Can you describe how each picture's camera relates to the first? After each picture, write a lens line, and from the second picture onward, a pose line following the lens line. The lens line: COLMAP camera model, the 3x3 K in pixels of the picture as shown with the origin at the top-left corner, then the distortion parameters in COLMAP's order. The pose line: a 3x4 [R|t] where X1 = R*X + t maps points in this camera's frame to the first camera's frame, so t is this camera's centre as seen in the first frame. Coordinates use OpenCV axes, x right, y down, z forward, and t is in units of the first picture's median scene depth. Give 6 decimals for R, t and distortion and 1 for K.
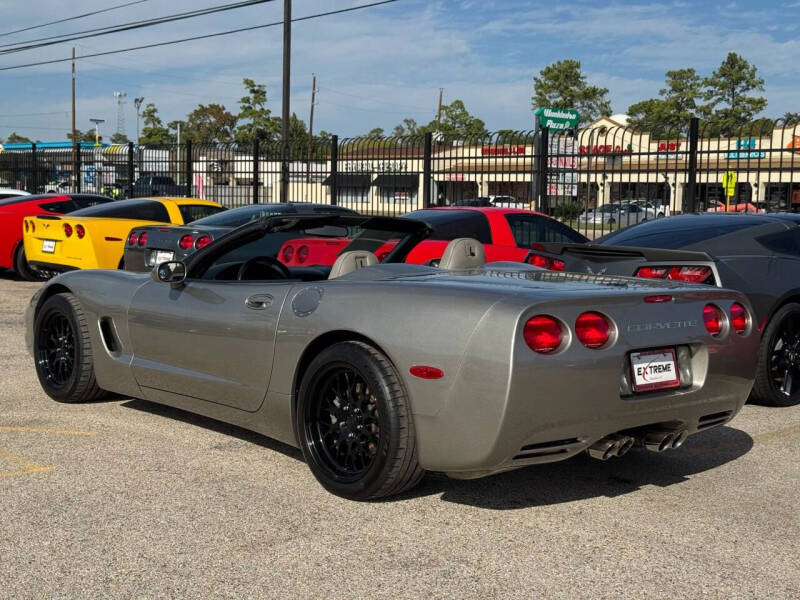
lens RADIAL K [[1116.8, 0, 405.5], [0, 1116.8, 298.2], [0, 0, 1]] dist [0.212668, -0.486140]
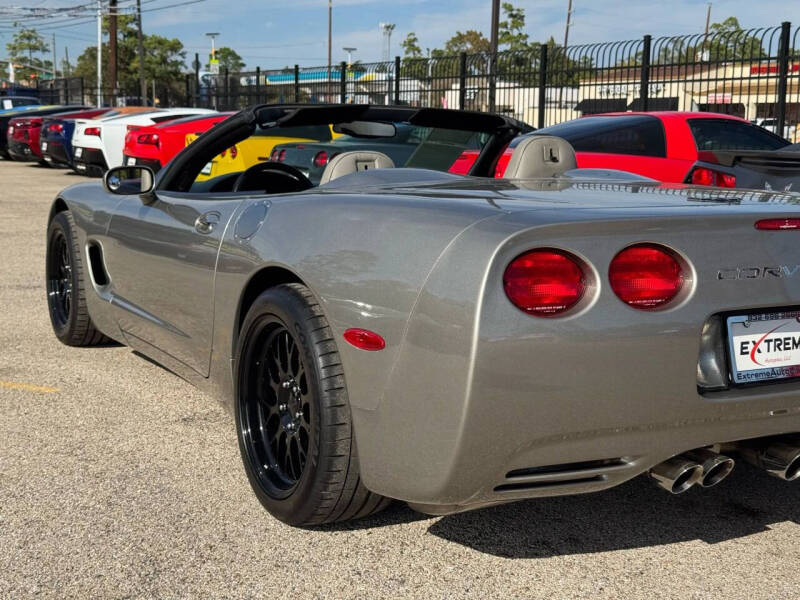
lens RADIAL K [[1116.8, 0, 405.5], [0, 1116.8, 298.2], [0, 0, 1]] dist [0.212668, -0.486140]
pose [[0.973584, 0.029611, -0.226403, 0.159466], [-0.015579, 0.997859, 0.063516, 0.004404], [0.227799, -0.058311, 0.971961, 0.368518]]
